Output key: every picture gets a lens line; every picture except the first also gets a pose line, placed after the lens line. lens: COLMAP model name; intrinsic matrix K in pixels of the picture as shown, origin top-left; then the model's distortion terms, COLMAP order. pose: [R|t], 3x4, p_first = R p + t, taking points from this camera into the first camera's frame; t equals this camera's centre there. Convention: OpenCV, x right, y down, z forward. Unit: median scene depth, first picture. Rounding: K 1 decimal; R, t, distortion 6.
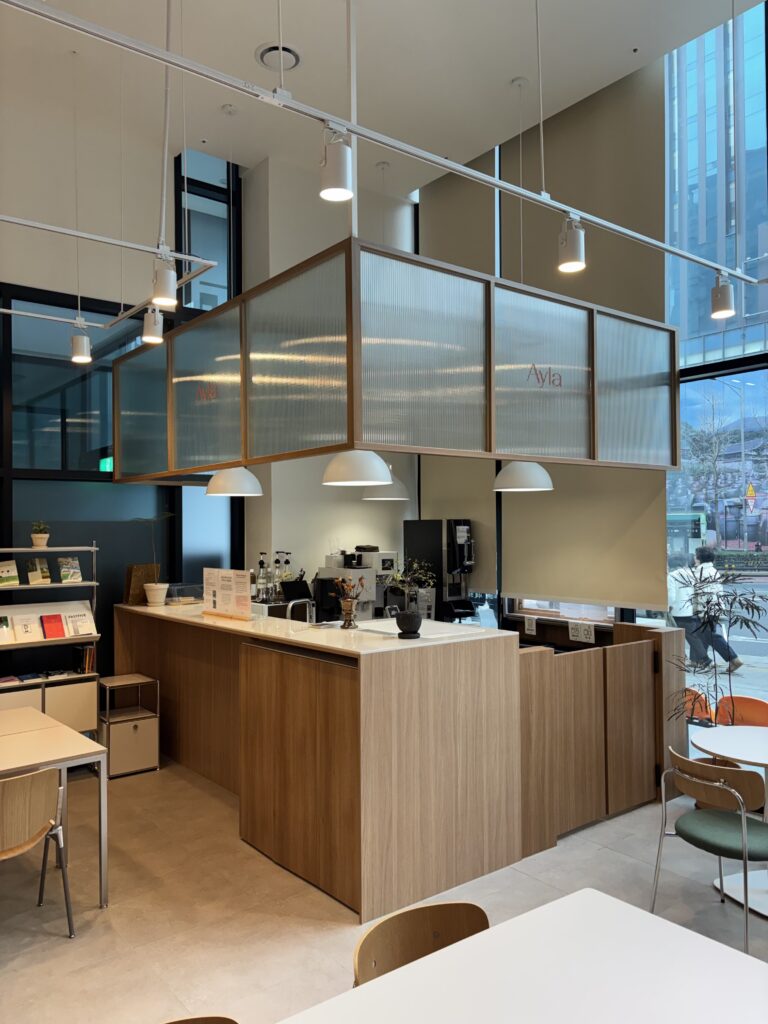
lens RADIAL K [[768.4, 0, 379.1], [0, 768.4, 518.7], [0, 0, 1]] dist [0.024411, -0.013807]
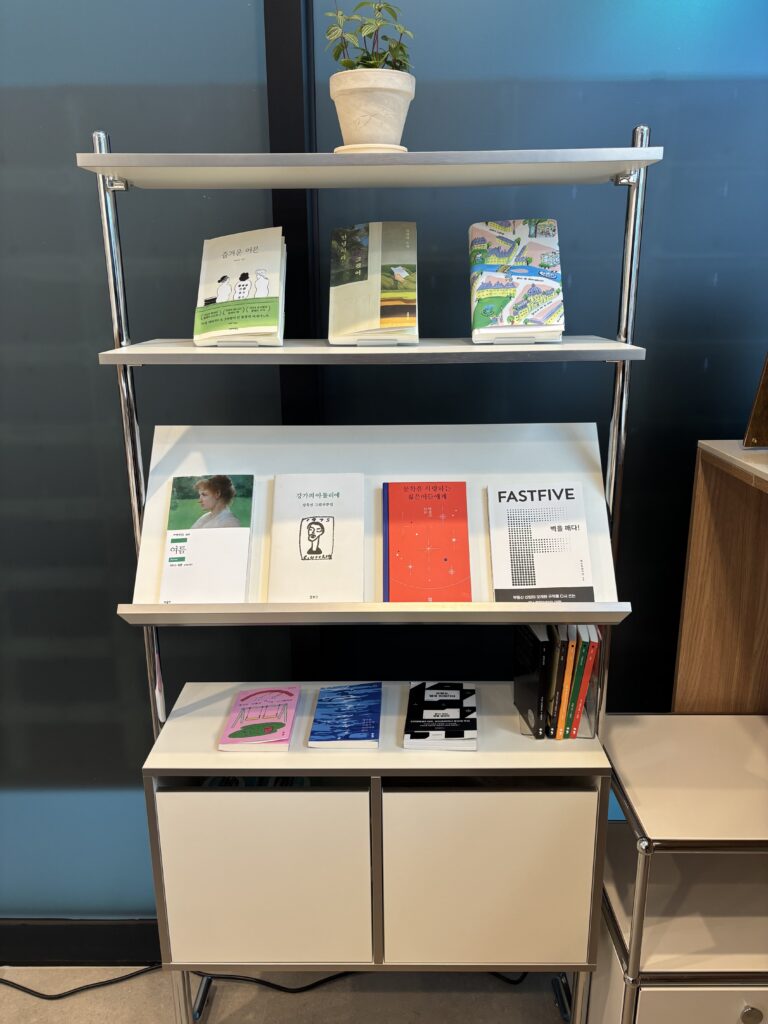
lens RADIAL K [[768.4, 0, 376.9], [0, 768.4, 513.8], [0, 0, 1]] dist [0.024411, -0.013807]
pose [[0.786362, 0.172517, -0.593188, -0.299680], [0.010318, 0.956414, 0.291832, 0.067120], [0.617680, -0.235606, 0.750308, 0.817294]]
